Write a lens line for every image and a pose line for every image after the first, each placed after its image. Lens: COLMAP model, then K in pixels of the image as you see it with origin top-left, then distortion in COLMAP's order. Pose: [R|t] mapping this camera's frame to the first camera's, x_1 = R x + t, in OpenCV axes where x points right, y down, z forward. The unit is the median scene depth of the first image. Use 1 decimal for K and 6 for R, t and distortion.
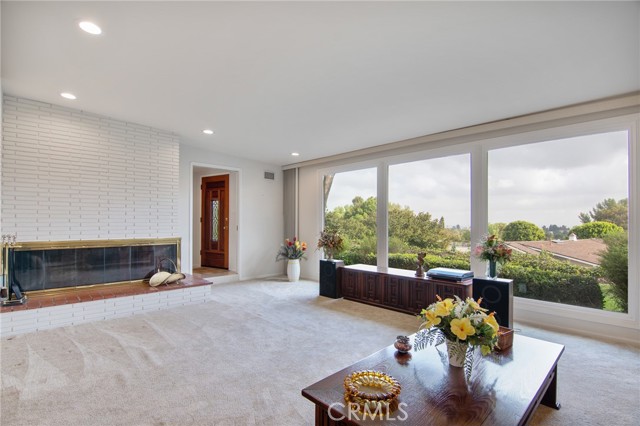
lens RADIAL K [[317.3, 0, 314.9], [0, 317.3, 219.0], [0, 0, 1]] dist [-0.003450, -0.000678]
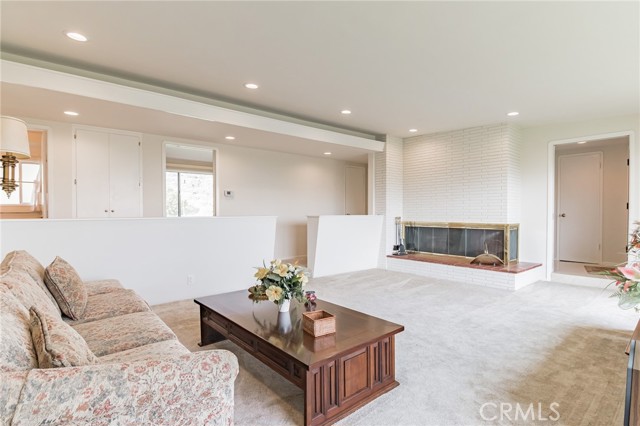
lens RADIAL K [[317.3, 0, 314.9], [0, 317.3, 219.0], [0, 0, 1]] dist [-0.003450, -0.000678]
pose [[-0.048076, 0.017769, -0.998686, 0.637321], [0.005876, 0.999829, 0.017507, 0.021998], [0.998826, -0.005027, -0.048172, 0.443874]]
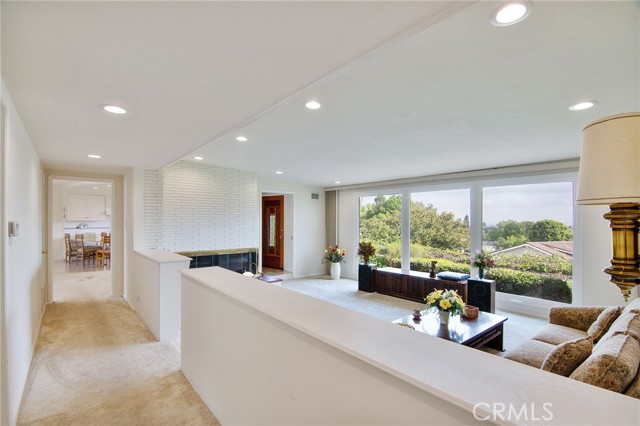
lens RADIAL K [[317.3, 0, 314.9], [0, 317.3, 219.0], [0, 0, 1]] dist [-0.003450, -0.000678]
pose [[0.997765, -0.001030, -0.066808, -0.084841], [0.001551, 0.999969, 0.007744, -0.078368], [0.066797, -0.007830, 0.997736, -0.382852]]
